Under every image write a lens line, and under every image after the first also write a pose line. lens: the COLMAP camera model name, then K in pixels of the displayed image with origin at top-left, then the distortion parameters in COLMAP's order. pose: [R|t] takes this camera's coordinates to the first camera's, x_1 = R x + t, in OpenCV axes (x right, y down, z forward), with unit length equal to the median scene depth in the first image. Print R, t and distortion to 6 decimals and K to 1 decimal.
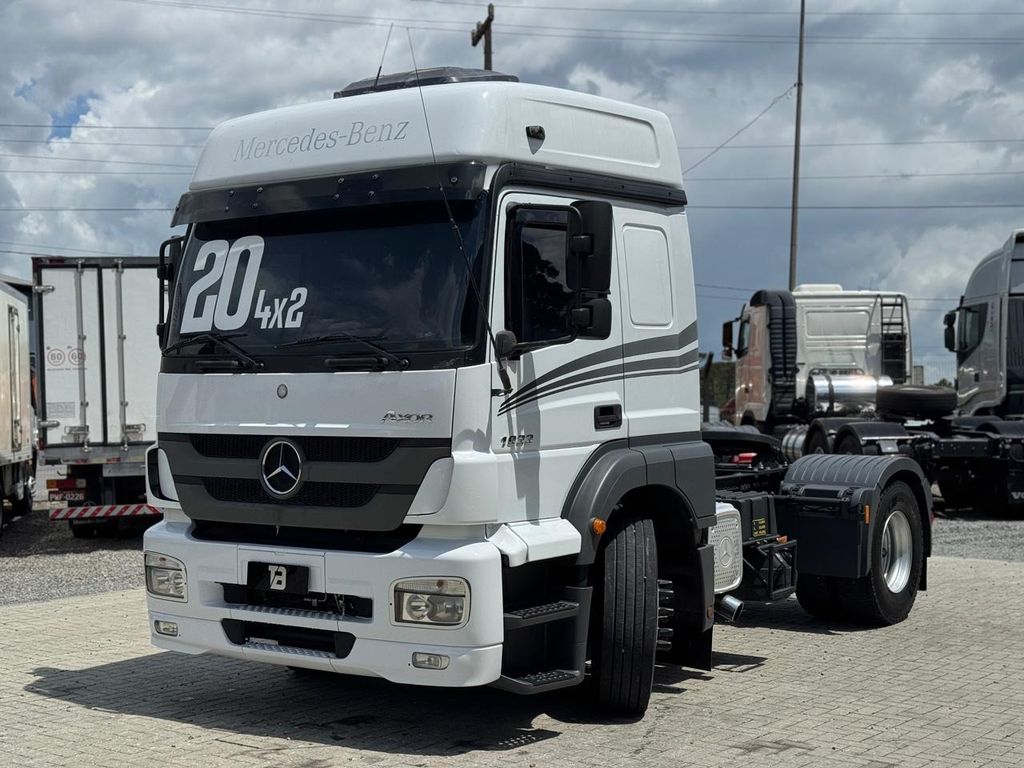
lens RADIAL K [[1395.1, 0, 518.6], [0, 1395.1, 392.5], [0, 0, 1]] dist [0.114368, 0.000000]
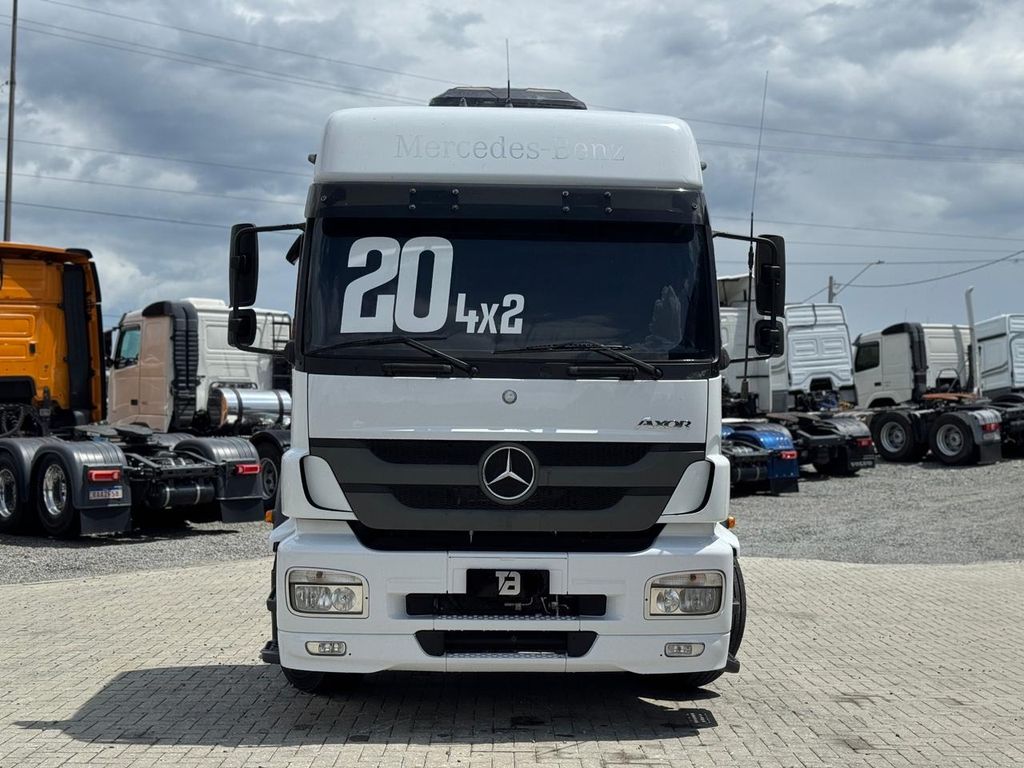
lens RADIAL K [[1395.1, 0, 510.9], [0, 1395.1, 387.2], [0, 0, 1]] dist [0.114368, 0.000000]
pose [[0.794976, 0.024380, 0.606151, -0.752990], [-0.015652, 0.999684, -0.019681, 0.011616], [-0.606439, 0.006158, 0.795106, 0.198892]]
